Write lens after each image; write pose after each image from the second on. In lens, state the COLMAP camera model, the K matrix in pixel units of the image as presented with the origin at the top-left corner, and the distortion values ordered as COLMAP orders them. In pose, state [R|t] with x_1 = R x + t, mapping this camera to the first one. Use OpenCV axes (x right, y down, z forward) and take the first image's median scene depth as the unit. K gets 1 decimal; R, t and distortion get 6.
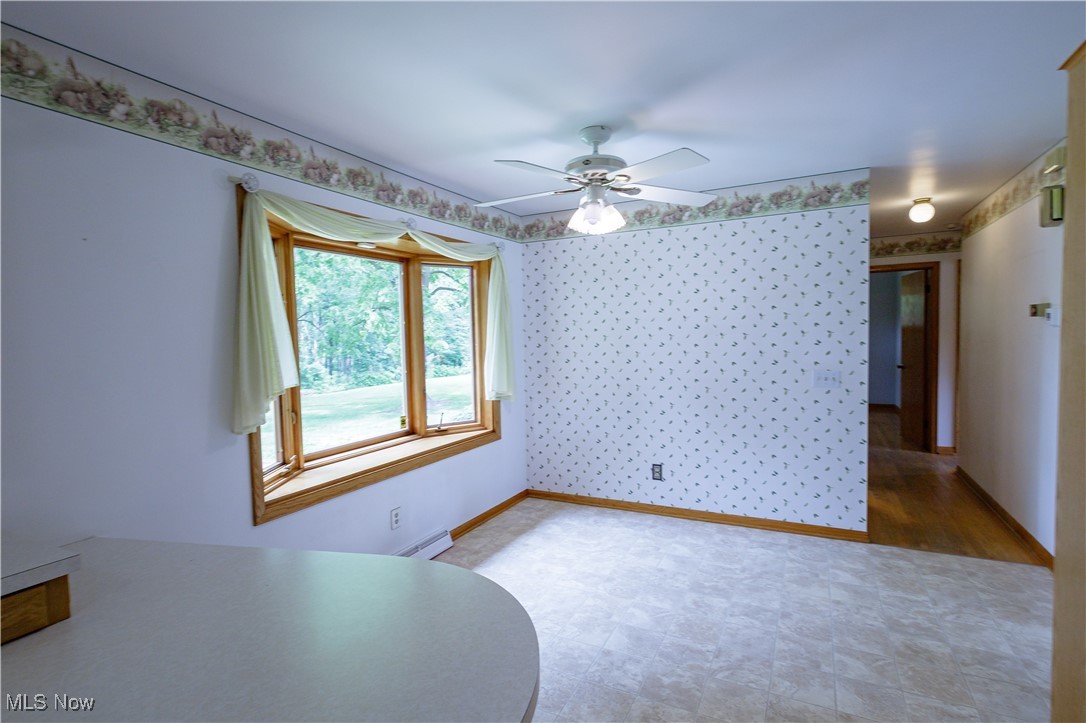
lens RADIAL K [[503.4, 0, 574.7], [0, 503.4, 367.7], [0, 0, 1]] dist [-0.000919, 0.000817]
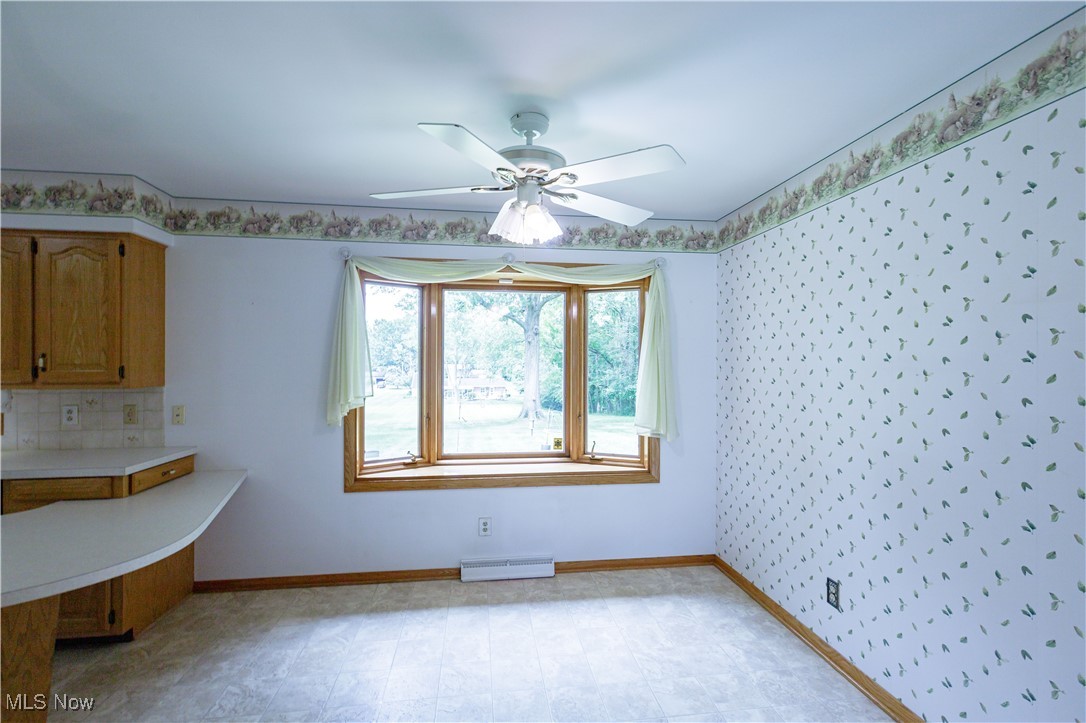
lens RADIAL K [[503.4, 0, 574.7], [0, 503.4, 367.7], [0, 0, 1]] dist [-0.000919, 0.000817]
pose [[0.573075, 0.034595, -0.818772, 0.517482], [-0.072337, 0.997344, -0.008490, -0.041634], [0.816304, 0.064093, 0.574056, 0.406955]]
